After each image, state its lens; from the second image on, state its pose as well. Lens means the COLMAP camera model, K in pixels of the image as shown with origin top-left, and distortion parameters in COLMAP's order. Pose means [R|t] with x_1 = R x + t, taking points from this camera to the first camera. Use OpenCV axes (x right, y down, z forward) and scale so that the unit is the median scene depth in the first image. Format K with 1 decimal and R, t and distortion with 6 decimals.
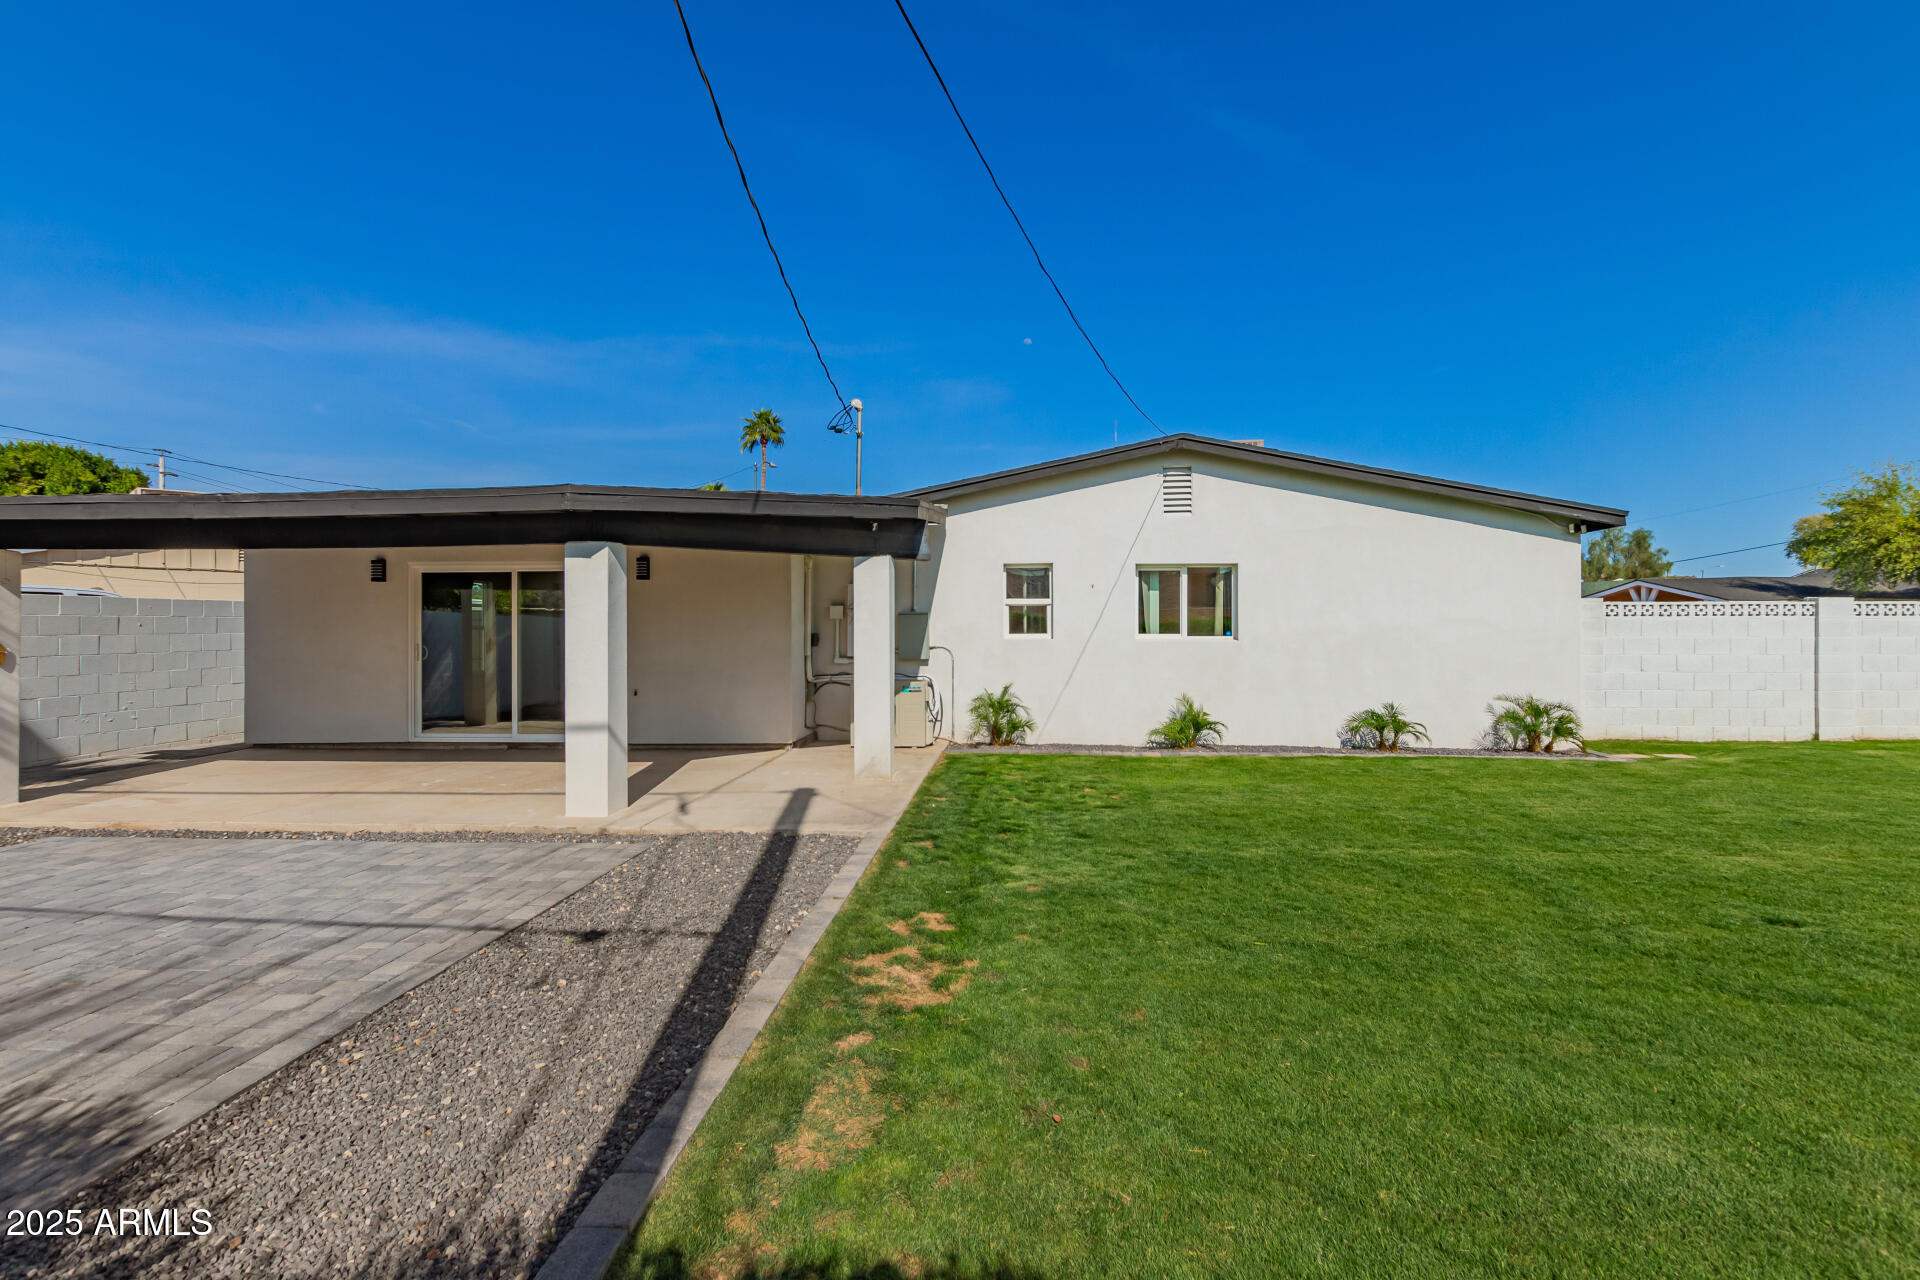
lens RADIAL K [[879.0, 0, 977.4], [0, 879.0, 635.9], [0, 0, 1]] dist [0.003420, -0.000873]
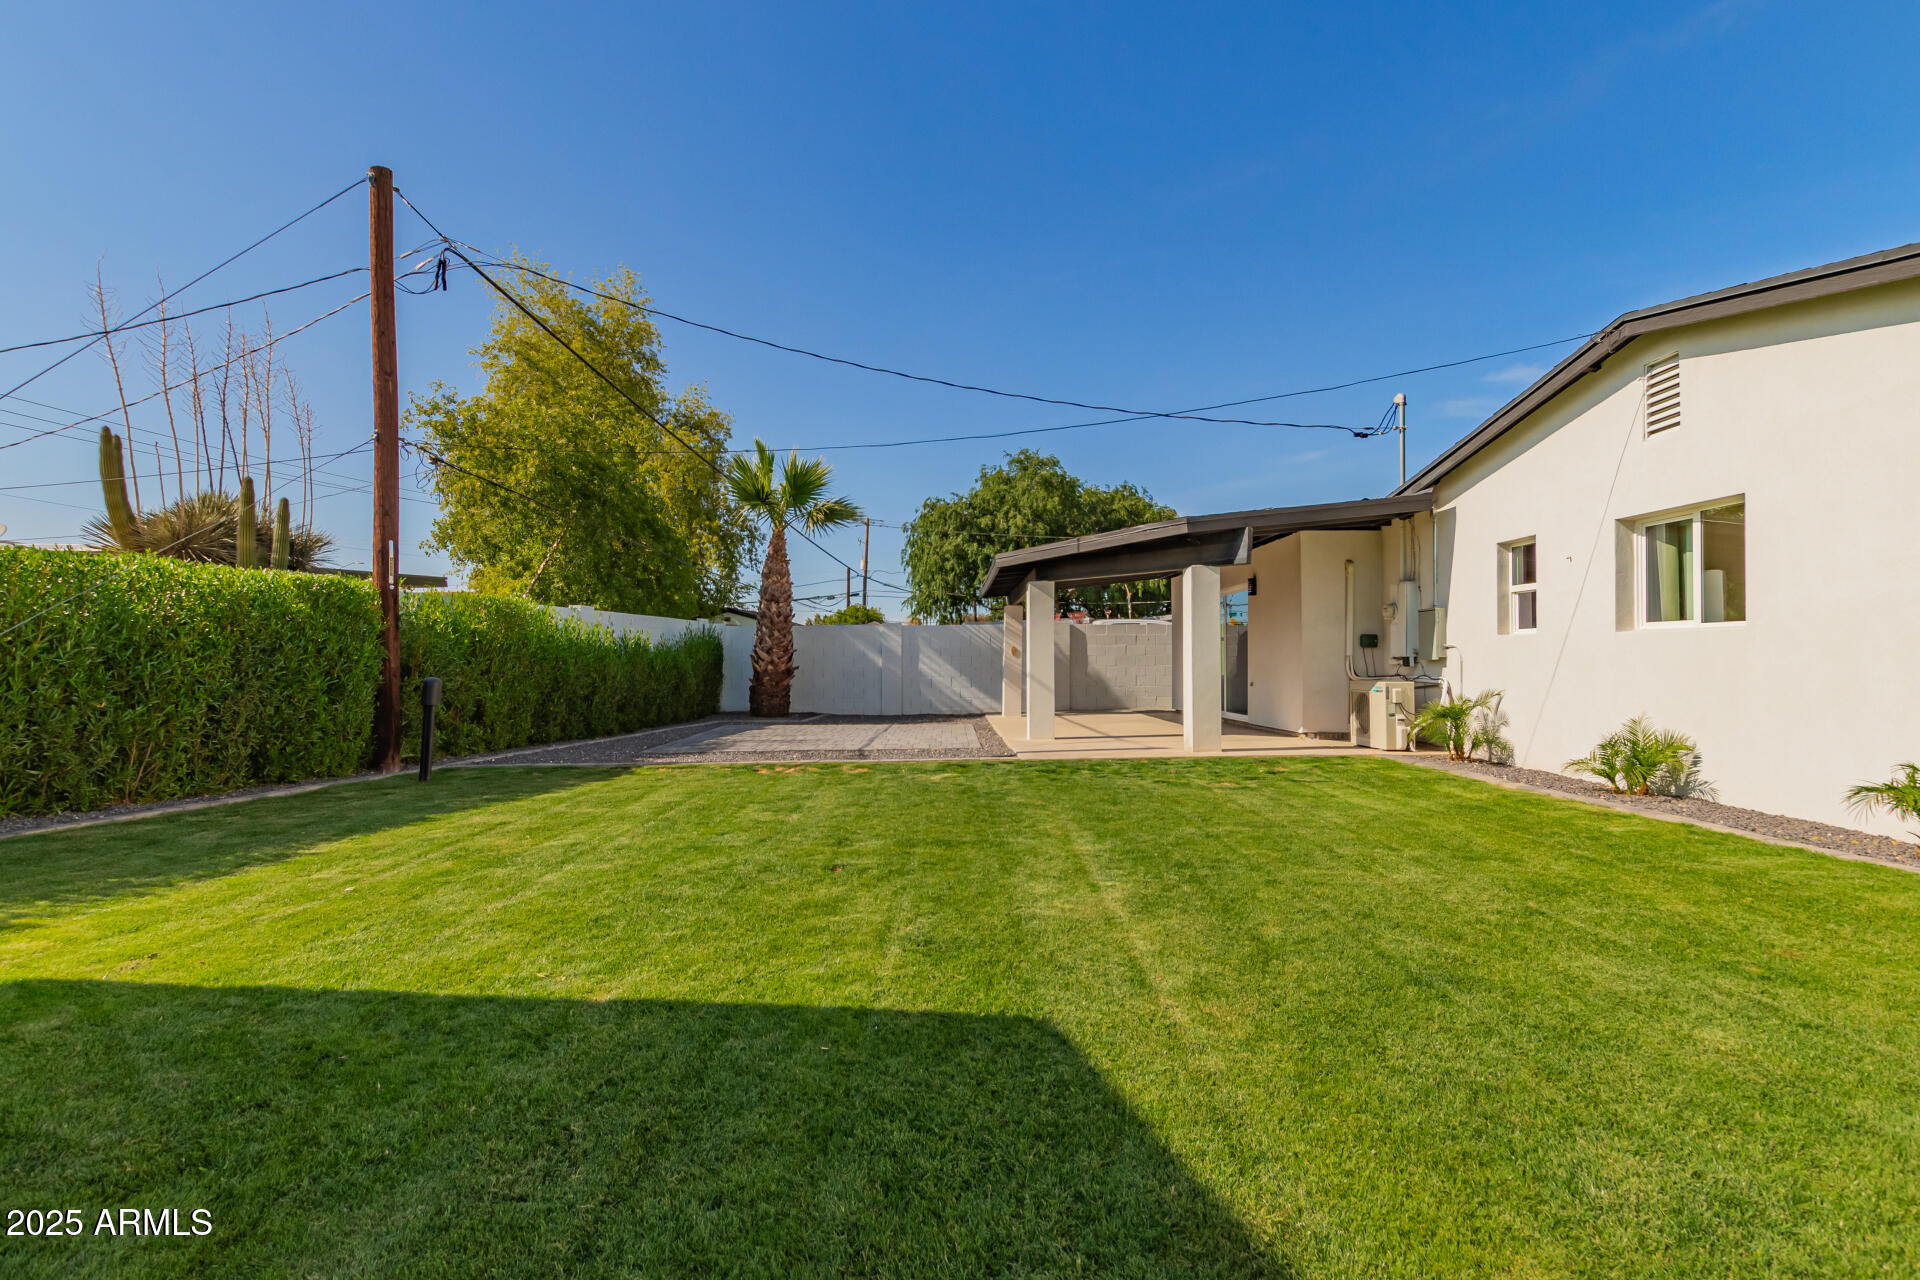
lens RADIAL K [[924.2, 0, 961.5], [0, 924.2, 642.5], [0, 0, 1]] dist [0.008829, 0.001349]
pose [[0.073329, -0.017993, -0.997146, 0.862201], [-0.005057, 0.999818, -0.018413, 0.029749], [0.997295, 0.006393, 0.073224, 0.441169]]
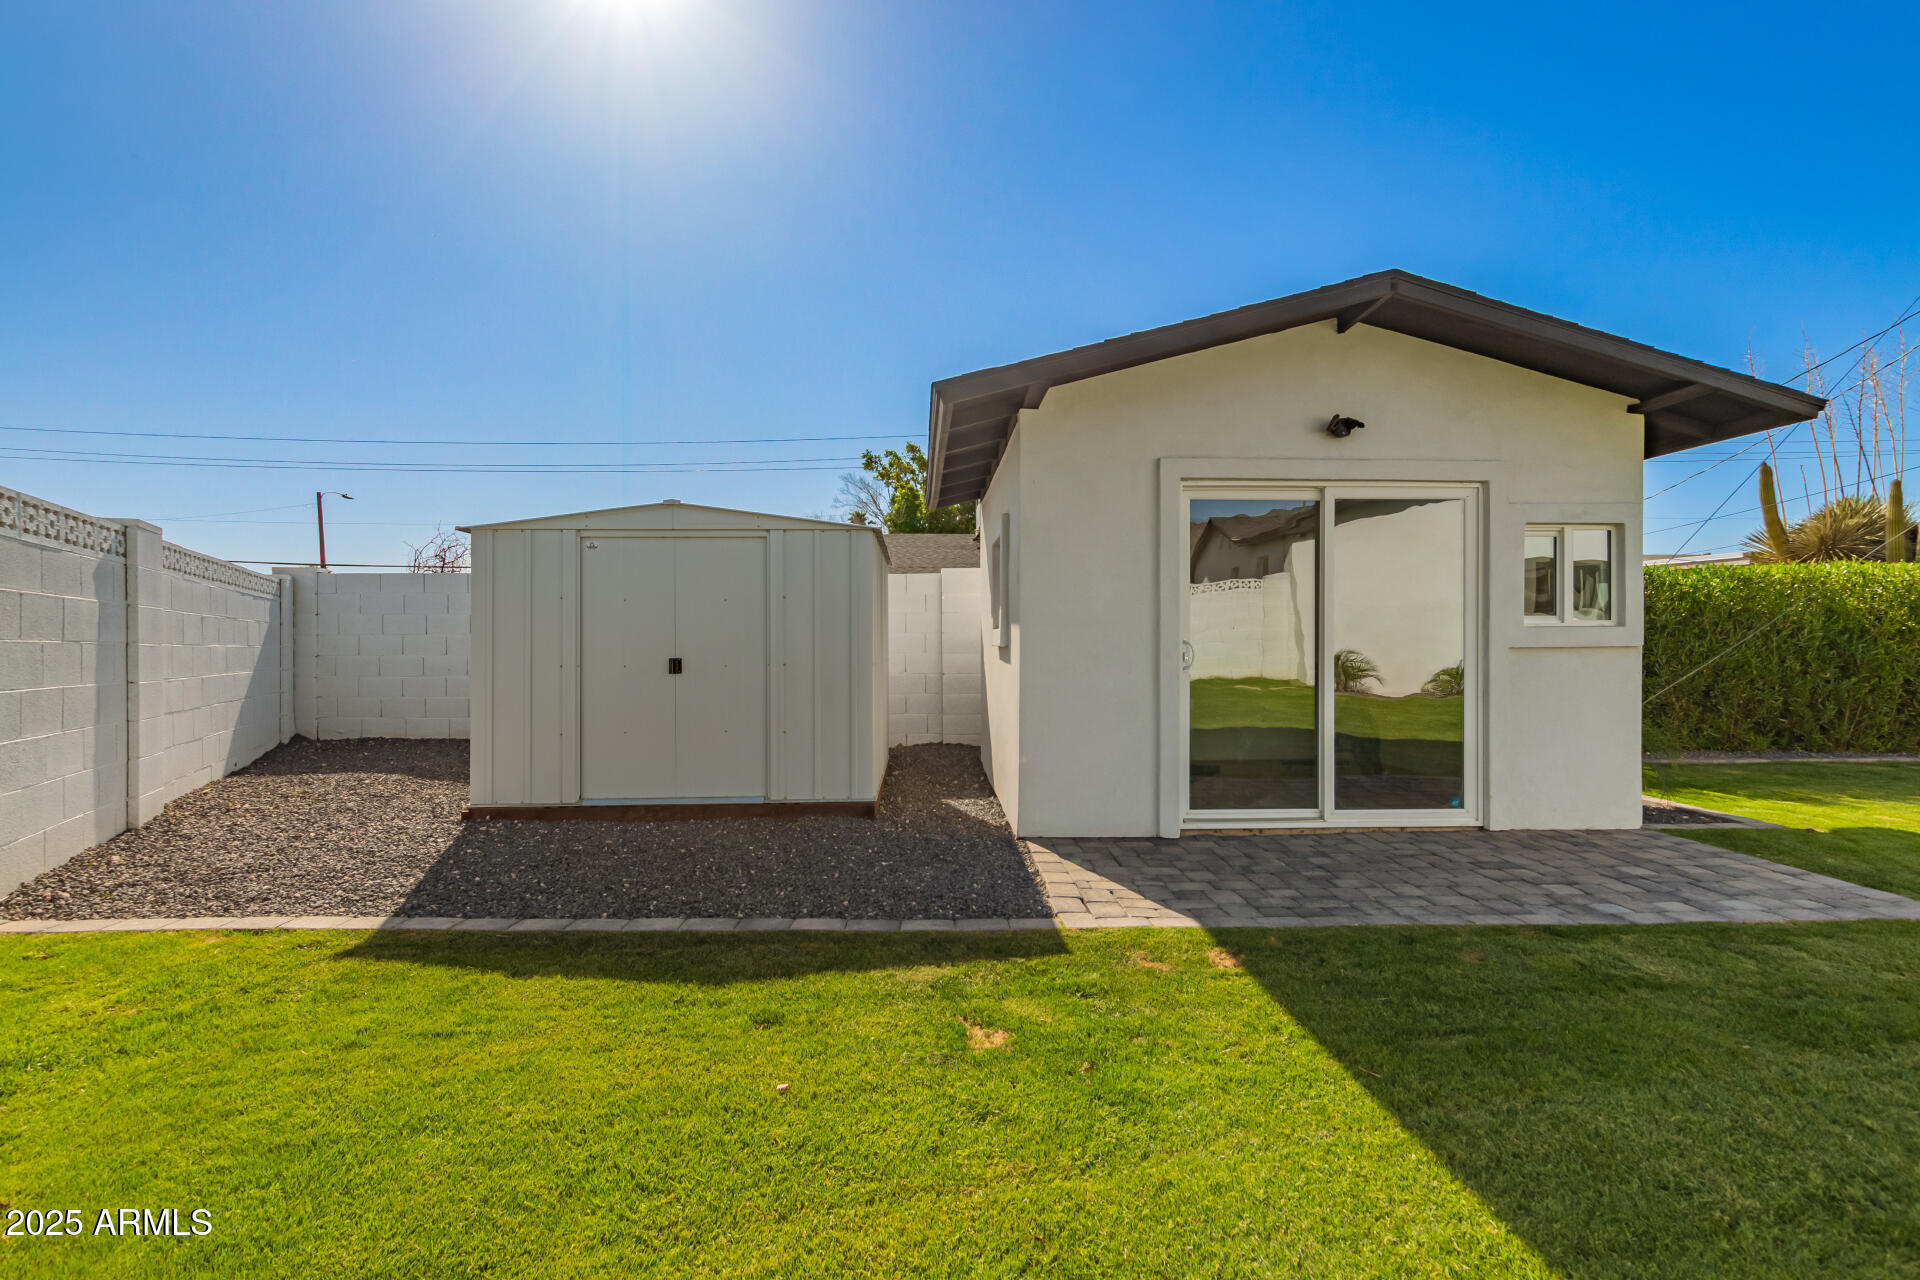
lens RADIAL K [[879.0, 0, 969.4], [0, 879.0, 633.2], [0, 0, 1]] dist [0.003420, -0.000873]
pose [[-0.966896, 0.001183, -0.255168, 1.154696], [0.003999, 0.999937, -0.010520, 0.029577], [0.255139, -0.011192, -0.966840, 0.492367]]
